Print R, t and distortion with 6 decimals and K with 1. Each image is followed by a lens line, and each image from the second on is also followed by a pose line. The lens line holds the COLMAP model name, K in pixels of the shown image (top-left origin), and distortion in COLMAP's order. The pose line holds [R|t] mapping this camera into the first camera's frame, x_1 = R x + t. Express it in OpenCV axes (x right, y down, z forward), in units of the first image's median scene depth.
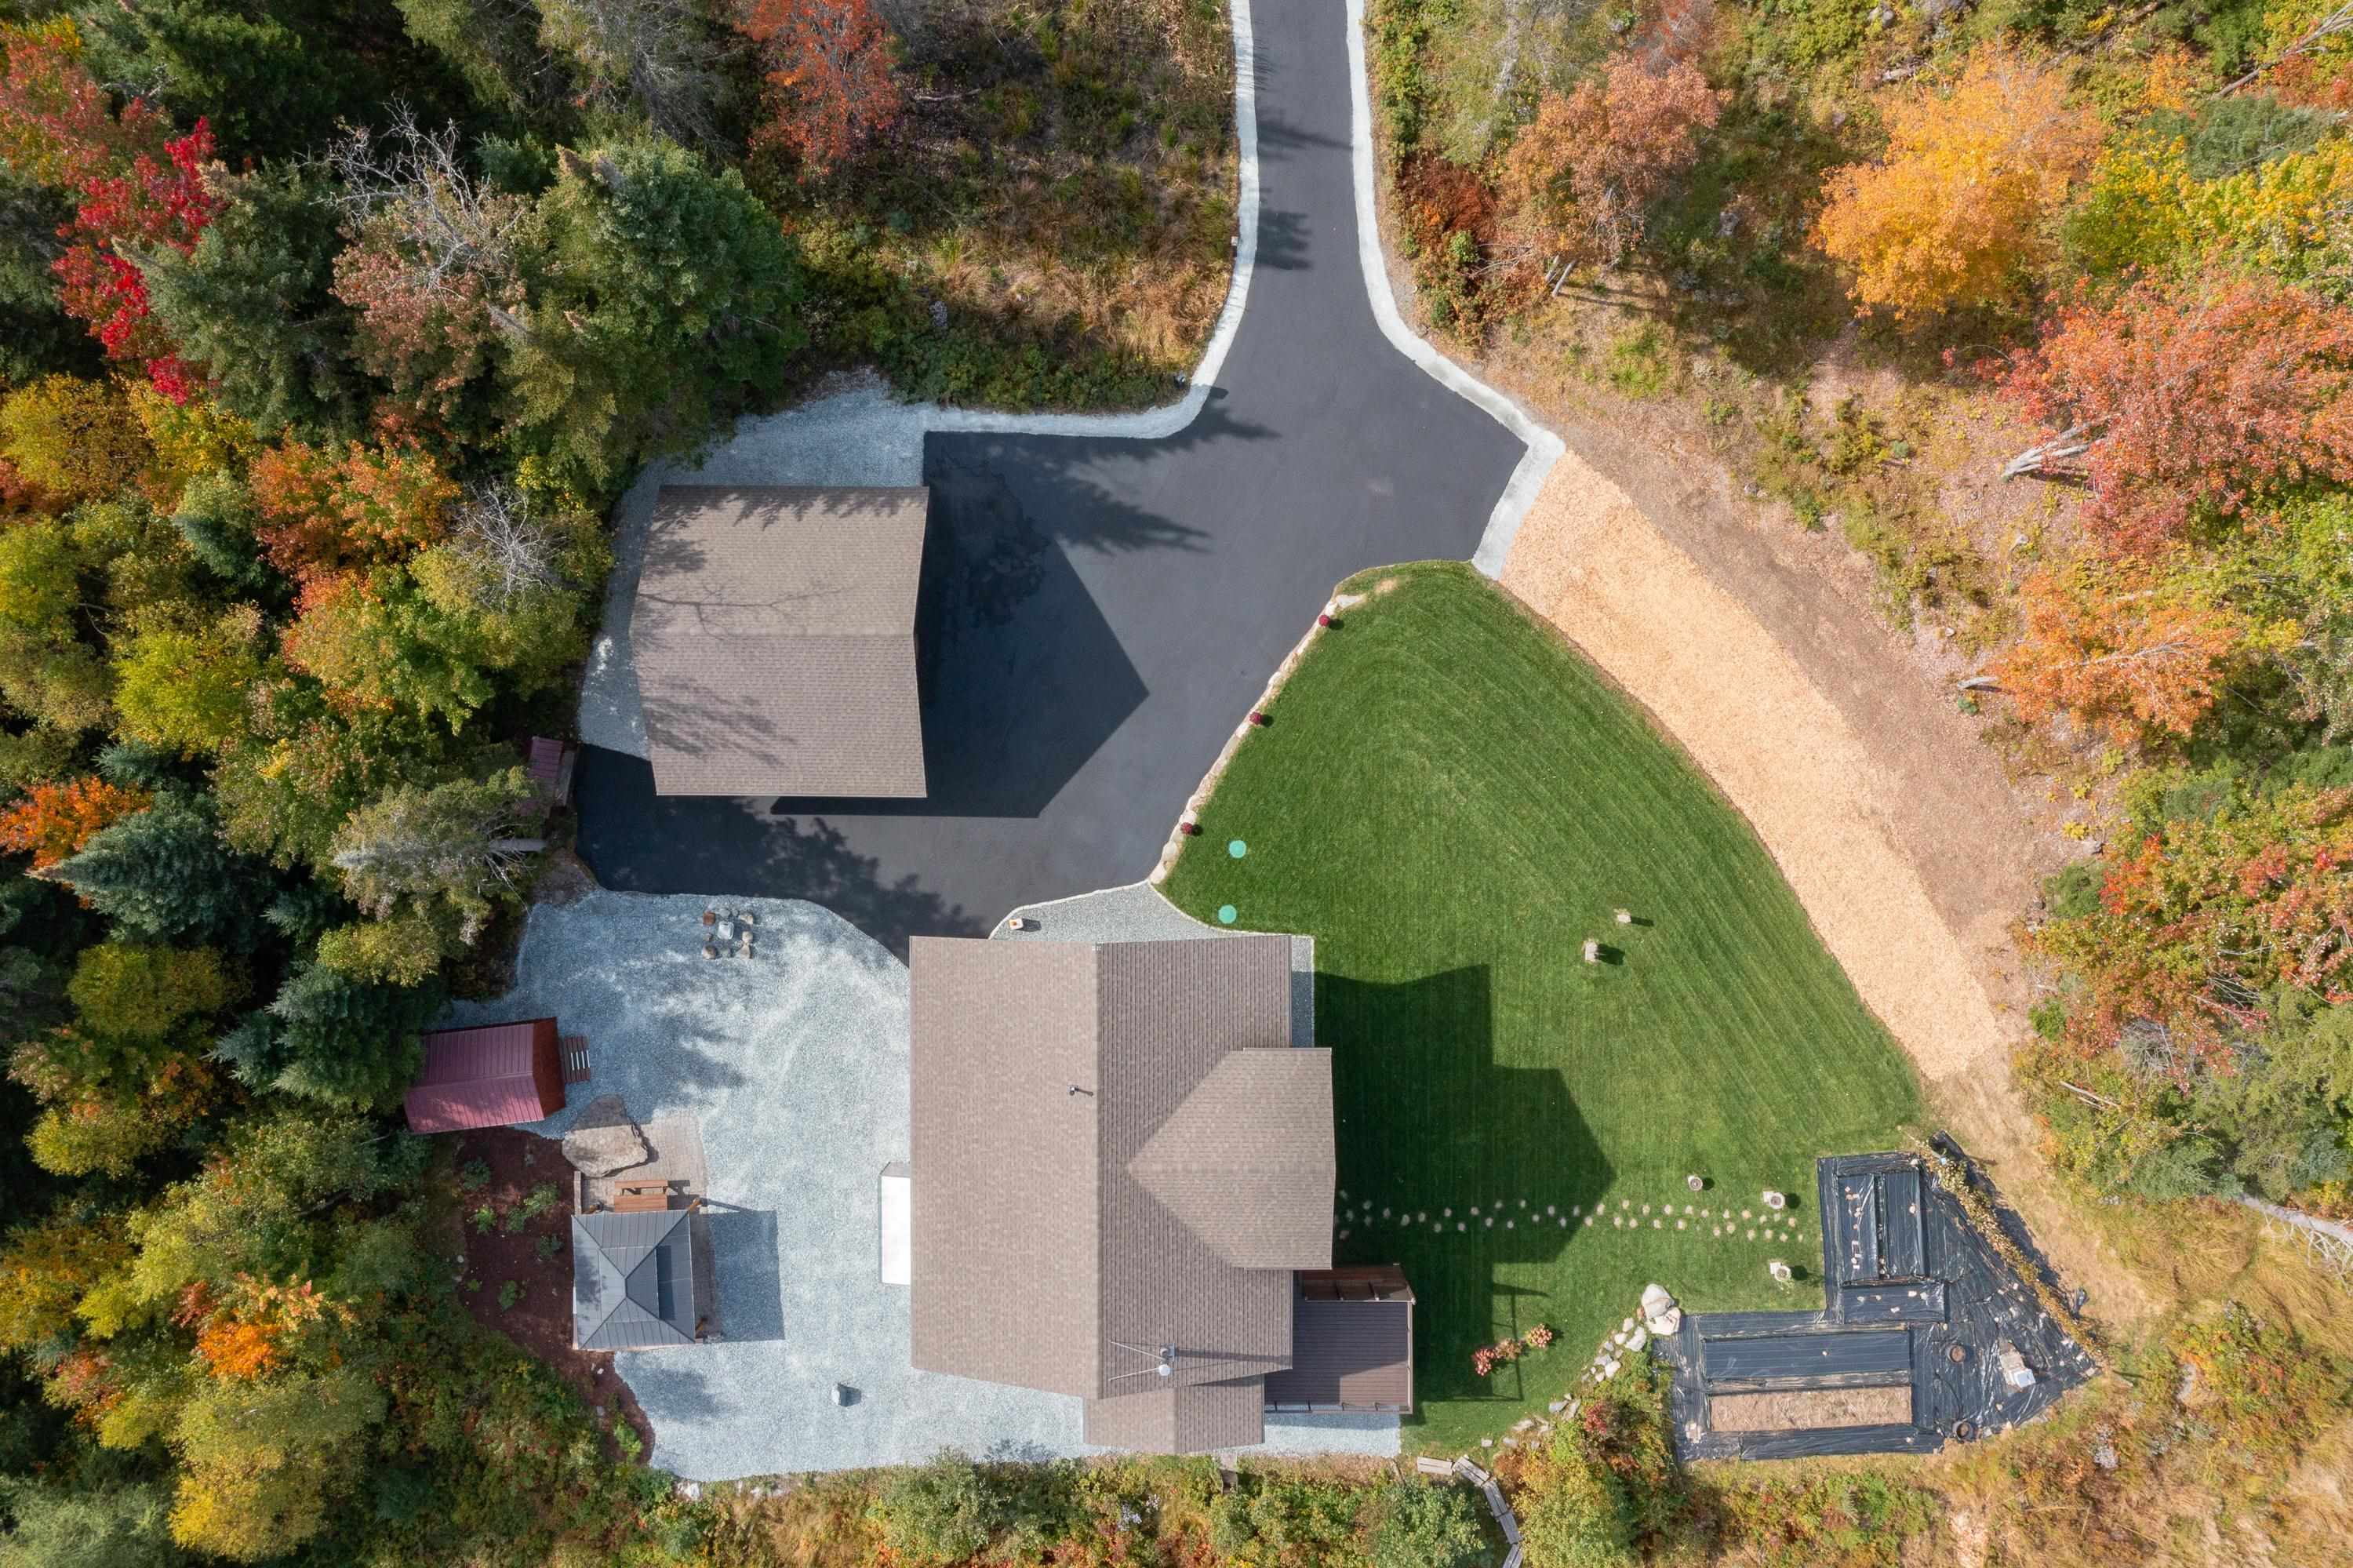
lens RADIAL K [[1886.1, 0, 1176.5], [0, 1886.1, 784.0], [0, 0, 1]] dist [-0.004707, -0.003236]
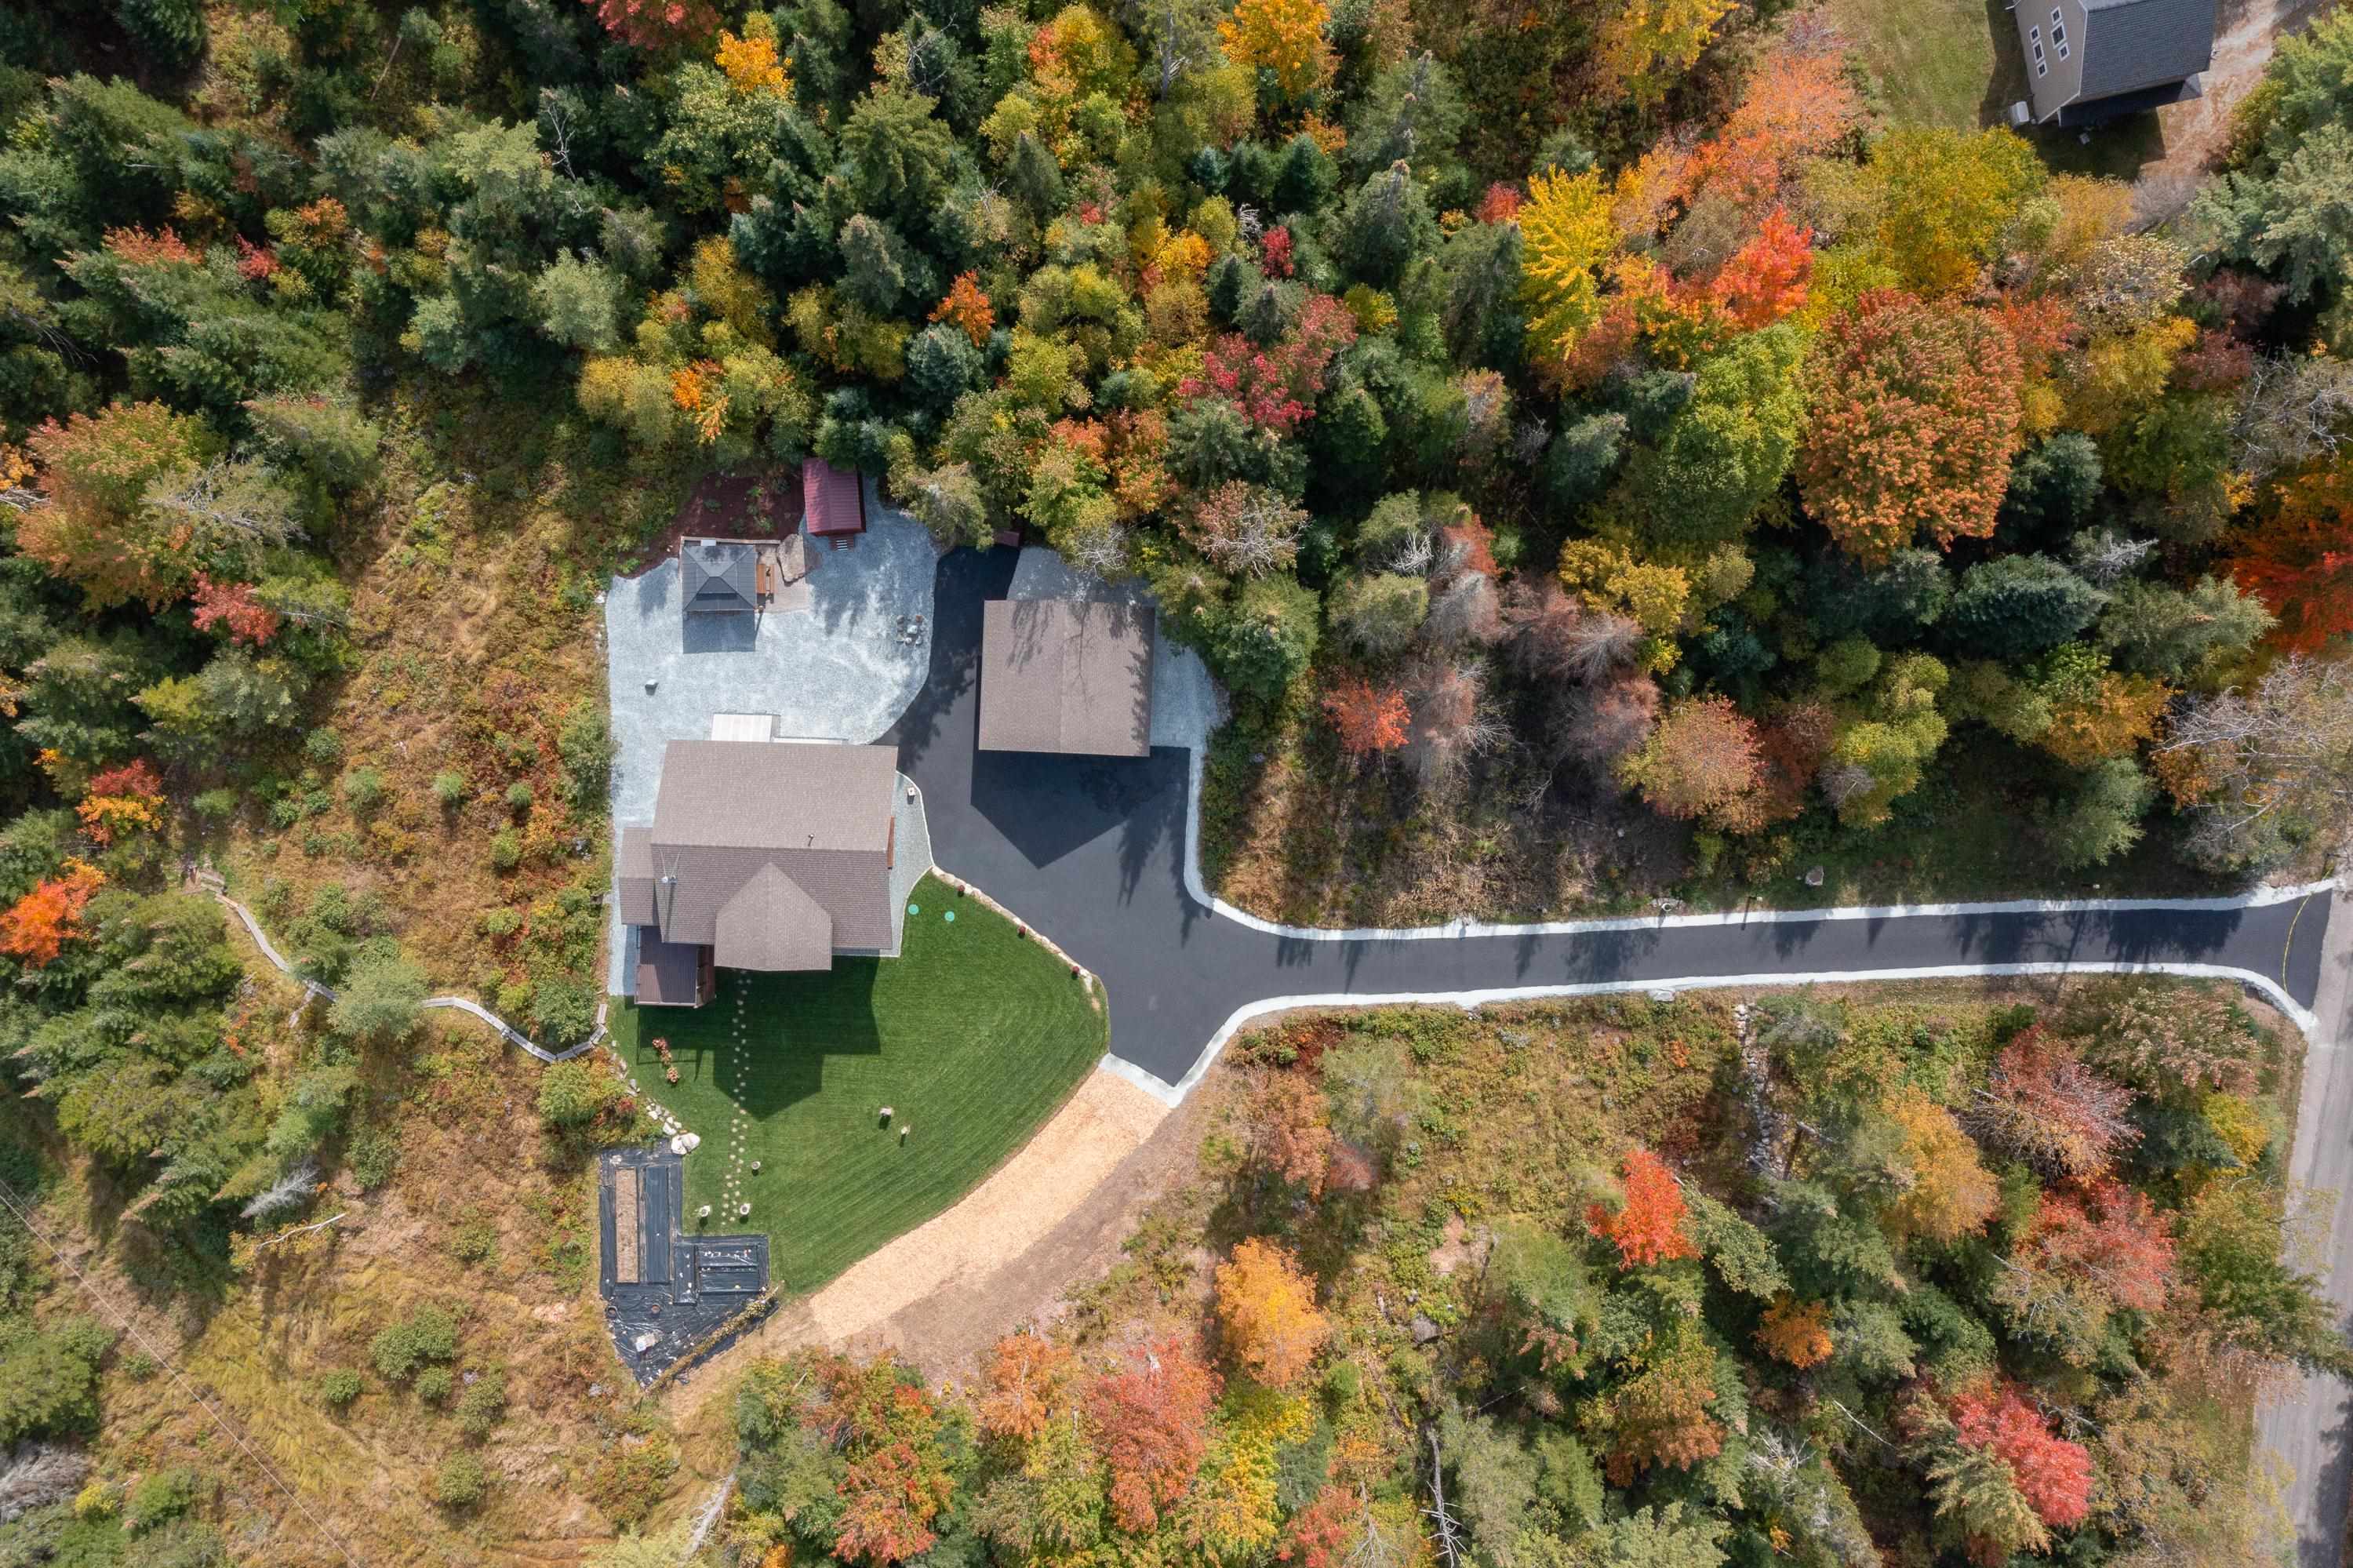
lens RADIAL K [[1930.0, 0, 1176.5], [0, 1930.0, 784.0], [0, 0, 1]] dist [0.003973, 0.009121]
pose [[-0.033802, 0.999225, 0.020171, -0.136000], [-0.999330, -0.034075, 0.013355, -0.199017], [0.014032, -0.019706, 0.999707, -0.816235]]
